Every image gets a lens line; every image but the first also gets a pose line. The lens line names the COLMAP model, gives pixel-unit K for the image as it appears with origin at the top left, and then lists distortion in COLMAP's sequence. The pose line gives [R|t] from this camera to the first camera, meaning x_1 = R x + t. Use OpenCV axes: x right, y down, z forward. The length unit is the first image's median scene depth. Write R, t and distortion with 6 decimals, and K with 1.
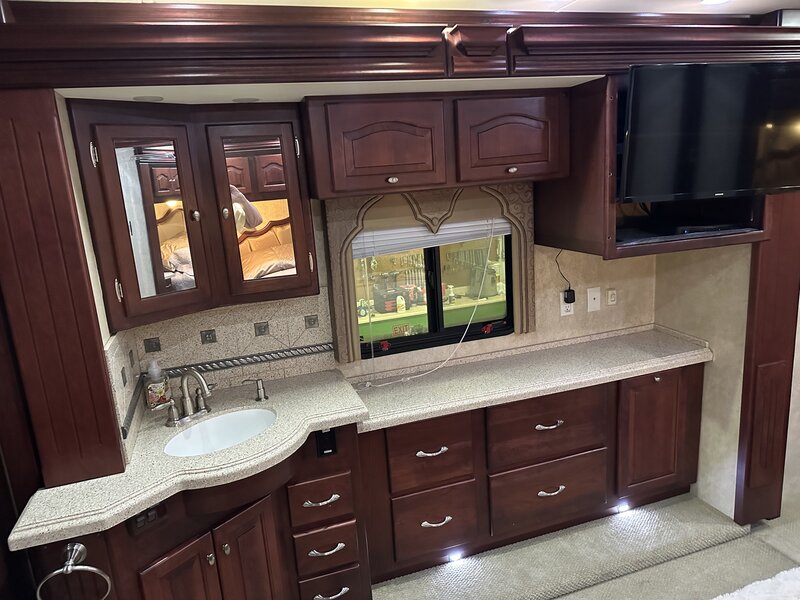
lens RADIAL K [[569.8, 0, 414.0], [0, 569.8, 299.1], [0, 0, 1]] dist [0.075485, -0.090298]
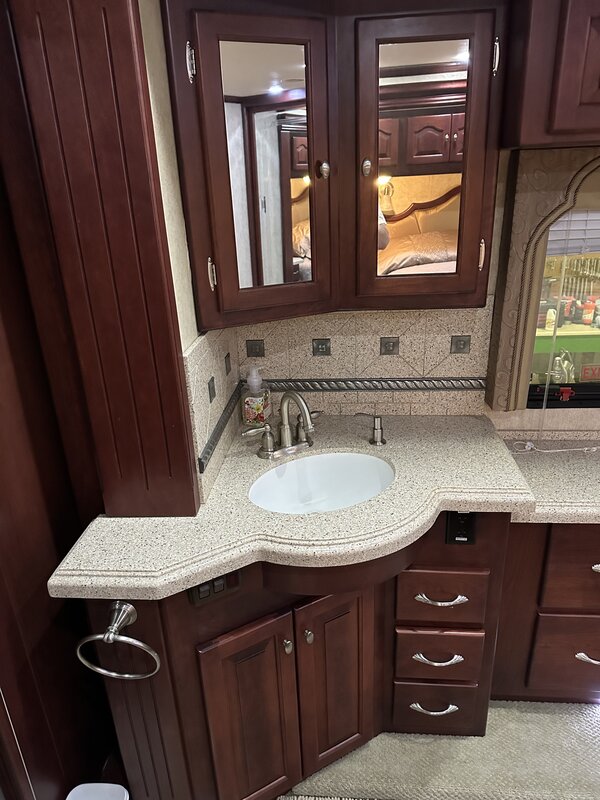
lens RADIAL K [[569.8, 0, 292.6], [0, 569.8, 397.8], [0, 0, 1]] dist [0.075485, -0.090298]
pose [[0.908651, 0.176130, -0.378592, -0.100534], [-0.107942, 0.974946, 0.194498, -0.012158], [0.403363, -0.135865, 0.904897, 0.310943]]
